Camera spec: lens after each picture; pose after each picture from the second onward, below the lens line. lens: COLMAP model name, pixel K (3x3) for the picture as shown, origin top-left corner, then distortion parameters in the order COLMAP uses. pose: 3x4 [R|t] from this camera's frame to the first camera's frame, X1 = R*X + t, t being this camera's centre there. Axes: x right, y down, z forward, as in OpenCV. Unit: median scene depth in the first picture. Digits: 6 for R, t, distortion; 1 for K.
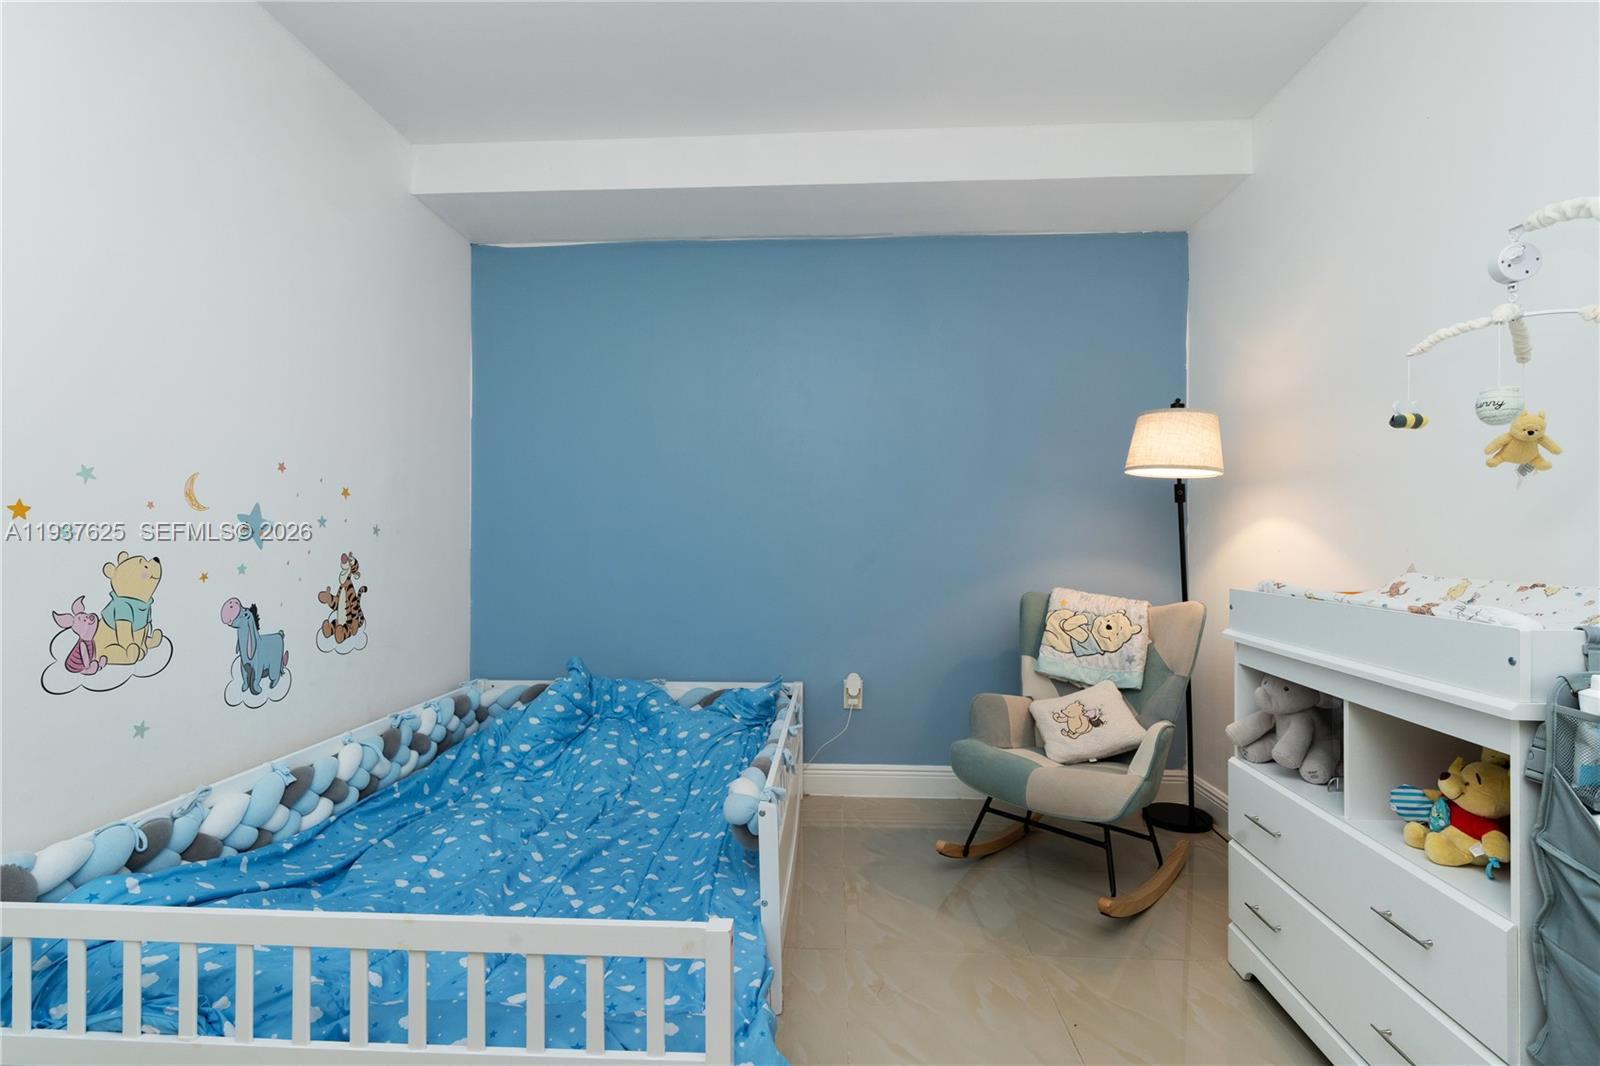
lens RADIAL K [[728.6, 0, 807.2], [0, 728.6, 542.9], [0, 0, 1]] dist [-0.009870, 0.000550]
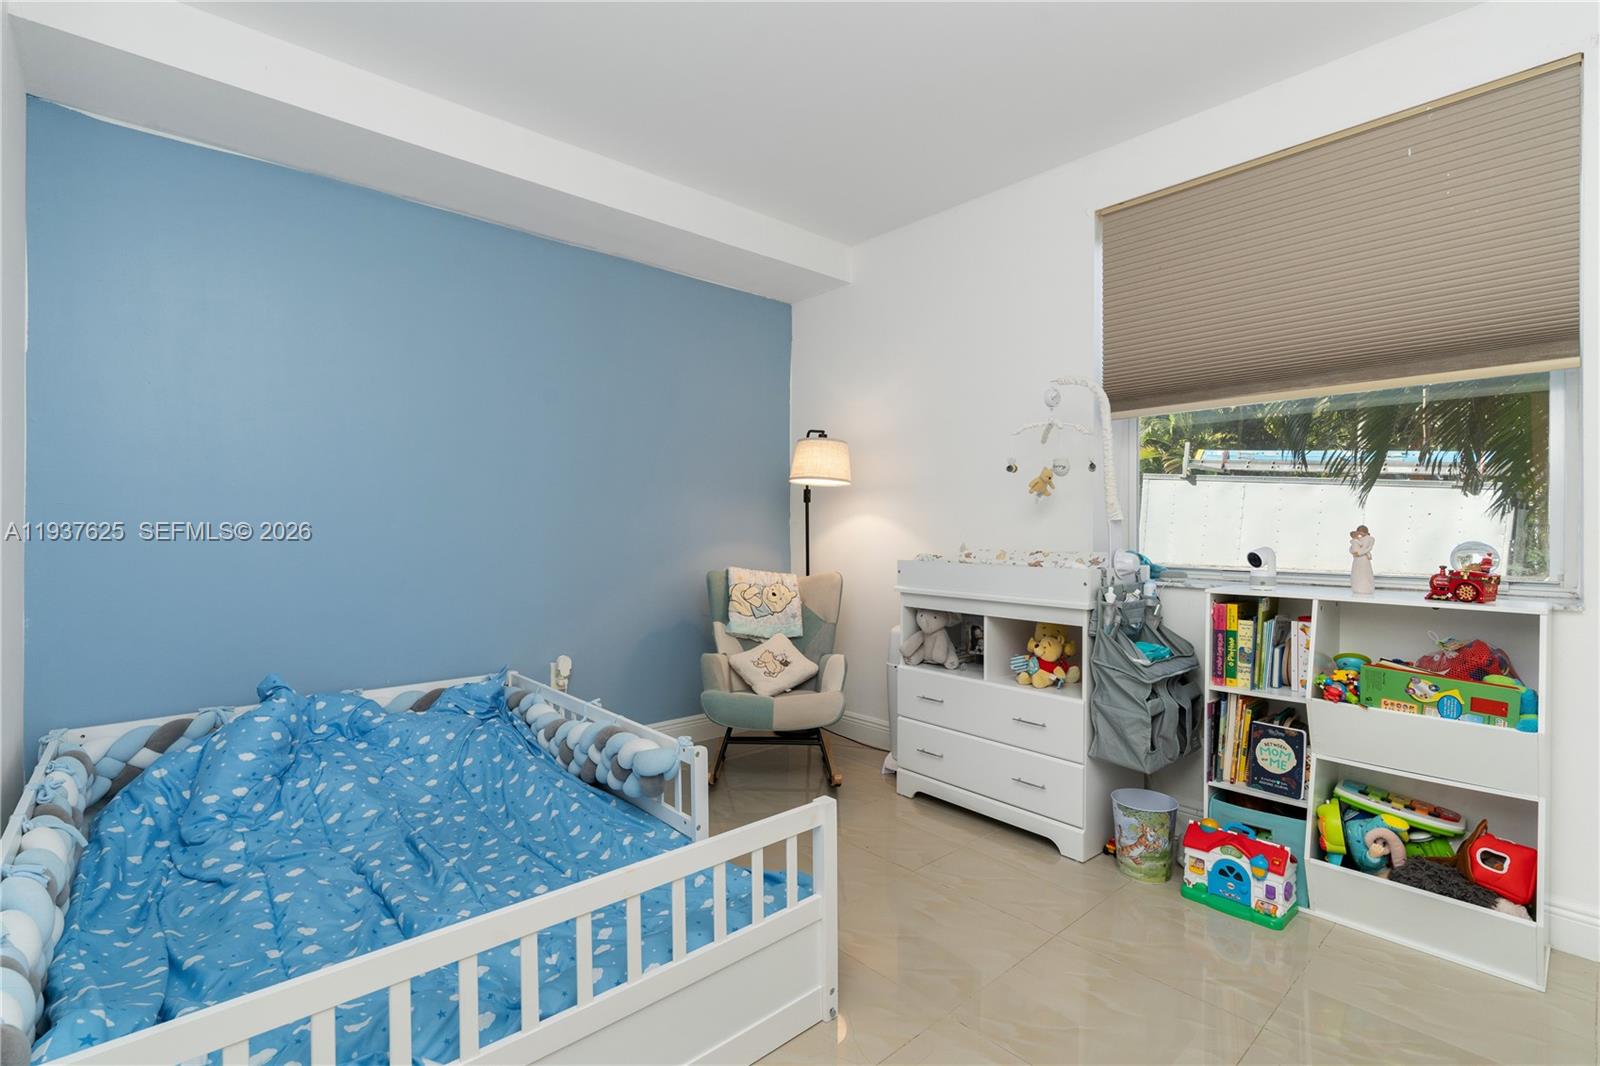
lens RADIAL K [[733.4, 0, 800.0], [0, 733.4, 533.0], [0, 0, 1]] dist [-0.015060, 0.008034]
pose [[0.708202, -0.004059, 0.705998, -0.530472], [0.002729, 0.999992, 0.003012, -0.001334], [-0.706004, -0.000206, 0.708208, 0.005969]]
